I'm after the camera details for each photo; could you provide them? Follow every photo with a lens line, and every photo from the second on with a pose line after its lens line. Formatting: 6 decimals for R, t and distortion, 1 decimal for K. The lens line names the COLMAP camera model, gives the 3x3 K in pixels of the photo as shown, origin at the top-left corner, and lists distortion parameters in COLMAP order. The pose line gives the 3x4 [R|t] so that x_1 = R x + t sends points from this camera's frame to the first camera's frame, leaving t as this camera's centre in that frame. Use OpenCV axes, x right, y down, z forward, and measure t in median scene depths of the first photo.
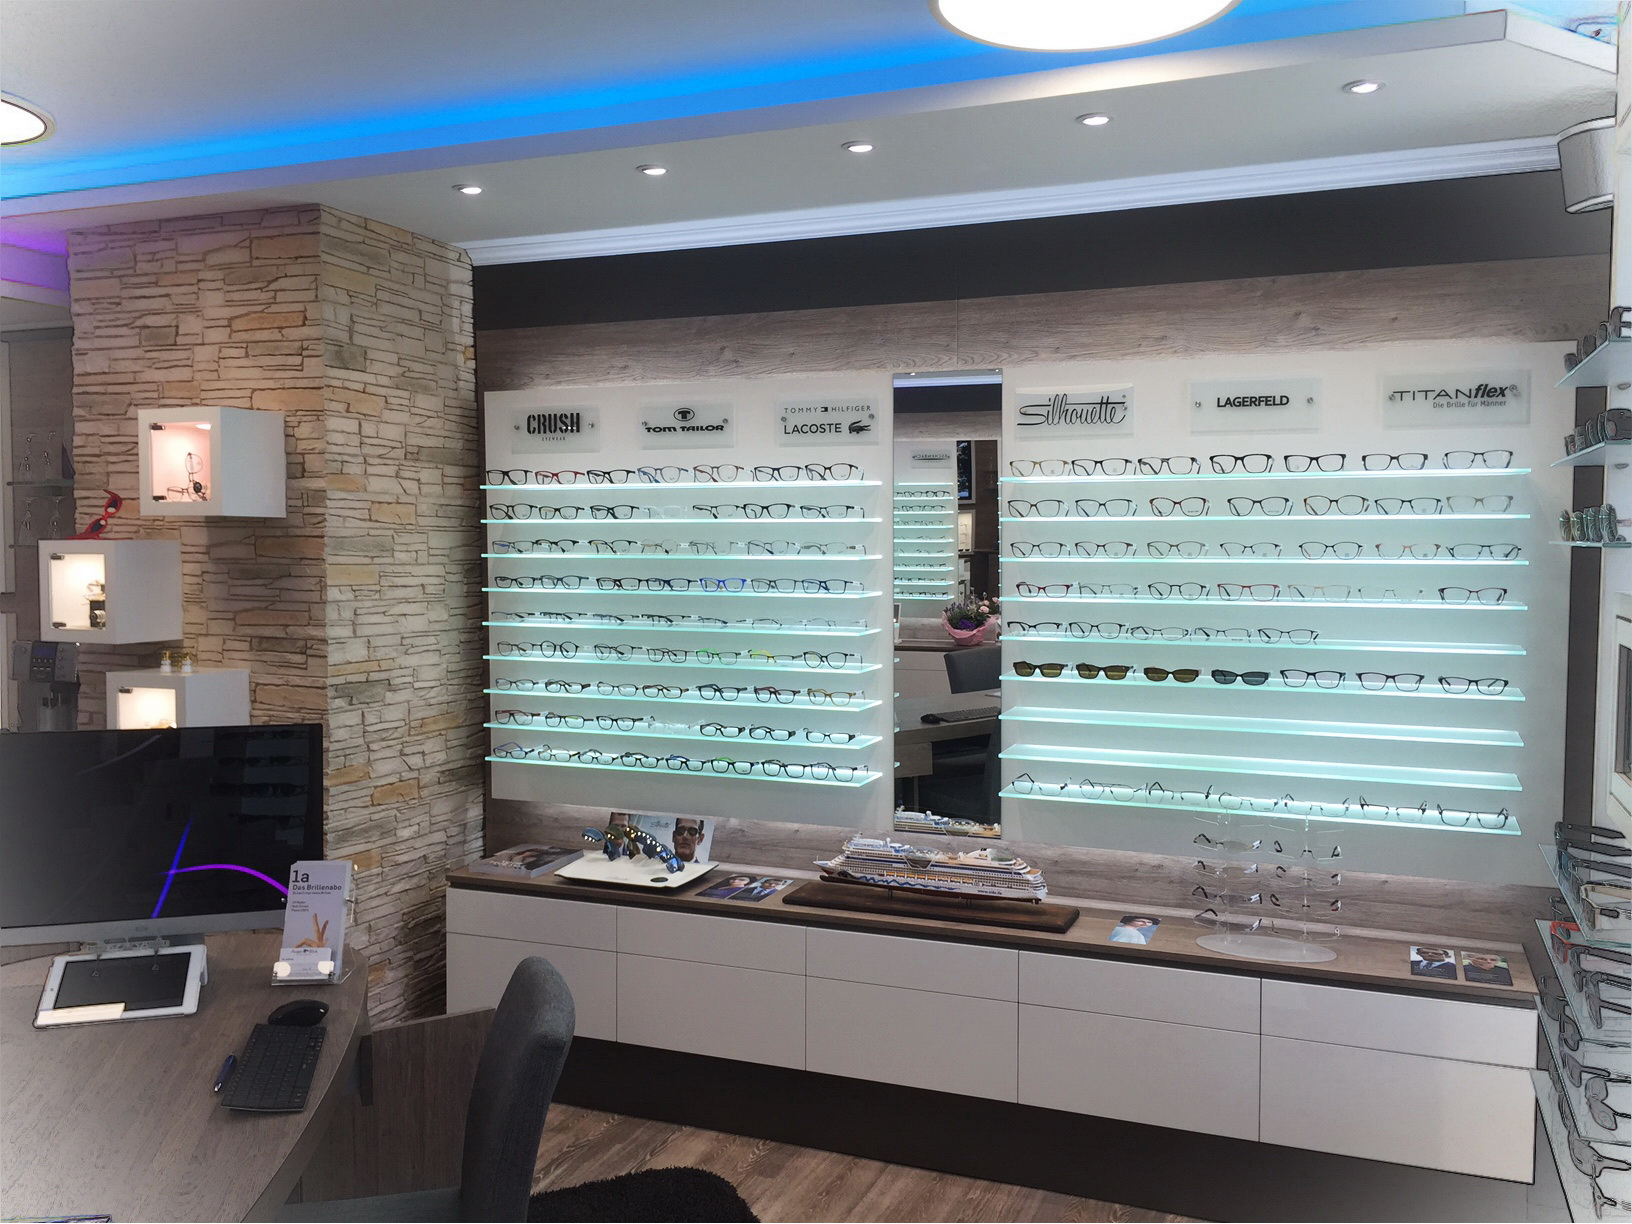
lens RADIAL K [[1403.6, 0, 816.0], [0, 1403.6, 612.0], [0, 0, 1]] dist [0.083656, -0.125116]
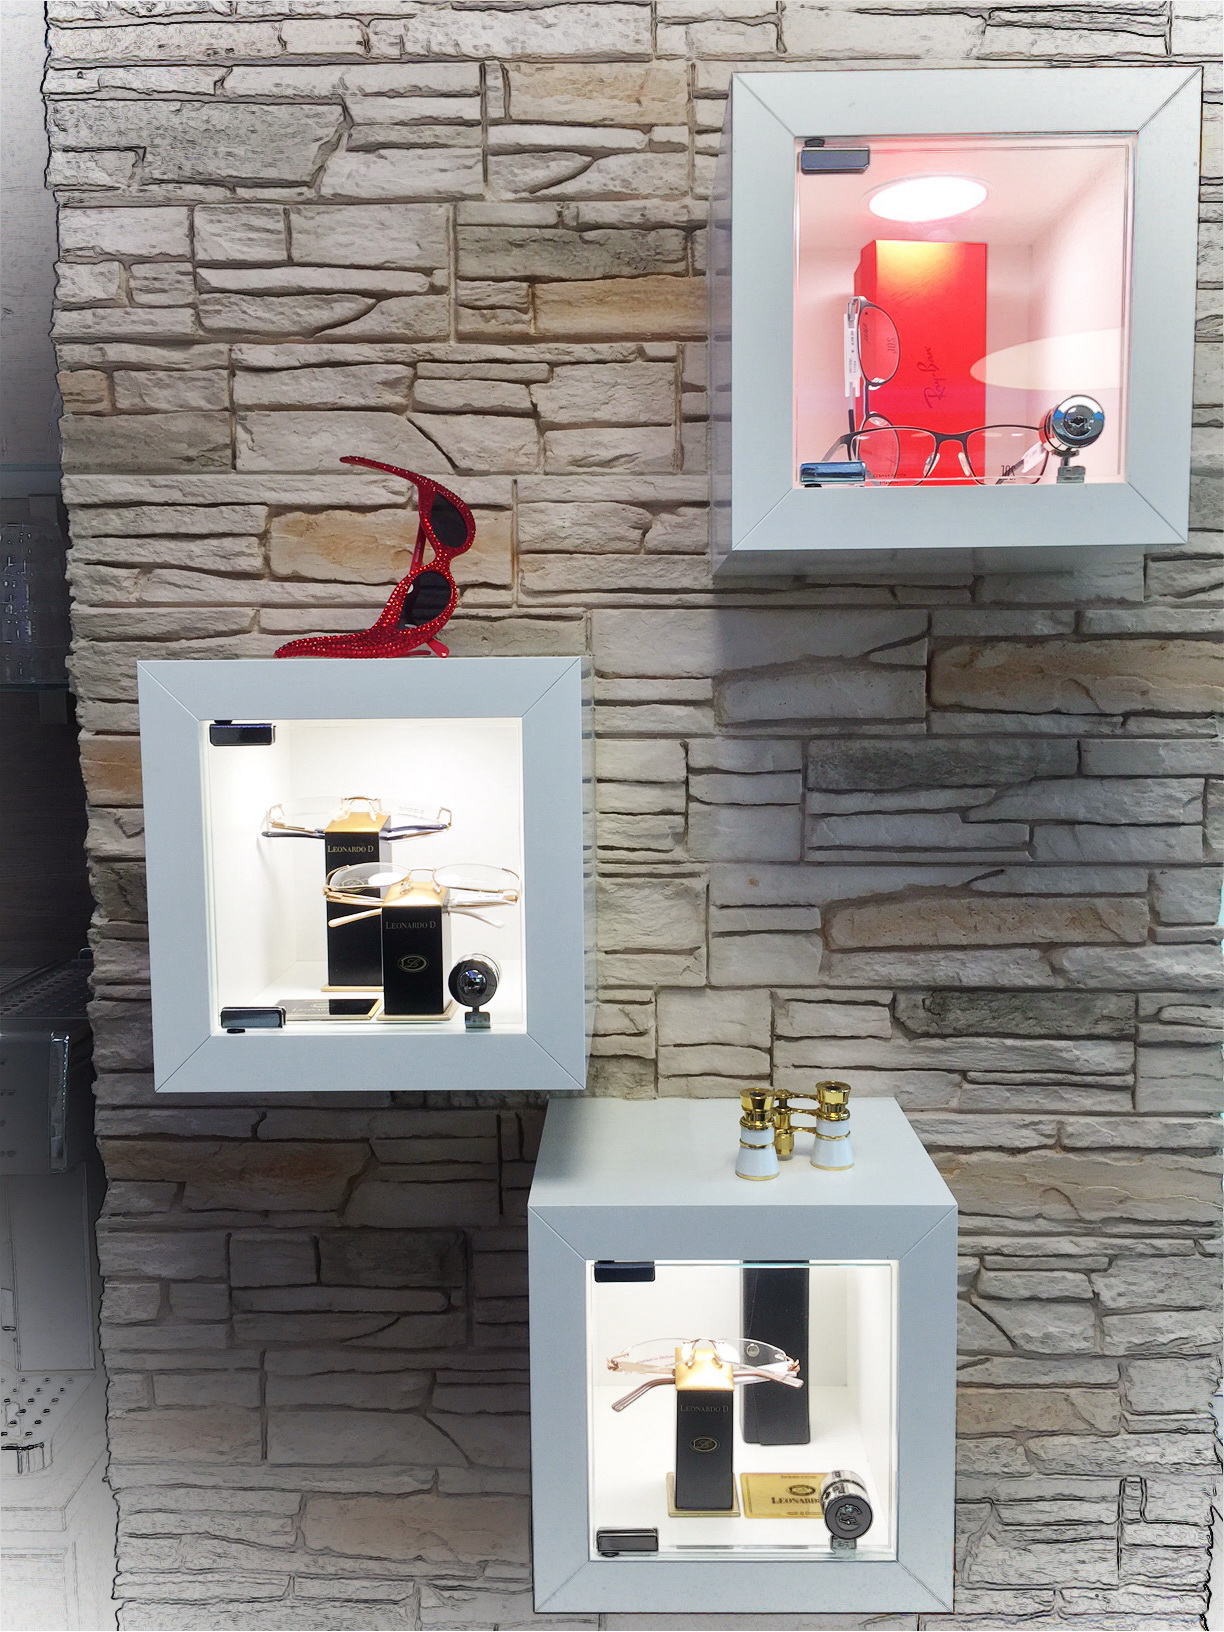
lens RADIAL K [[1403.6, 0, 612.0], [0, 1403.6, 816.0], [0, 0, 1]] dist [0.083656, -0.125116]
pose [[0.931876, -0.048925, 0.359463, -0.552950], [0.029453, 0.997797, 0.059450, -0.036479], [-0.361579, -0.044813, 0.931264, 0.751969]]
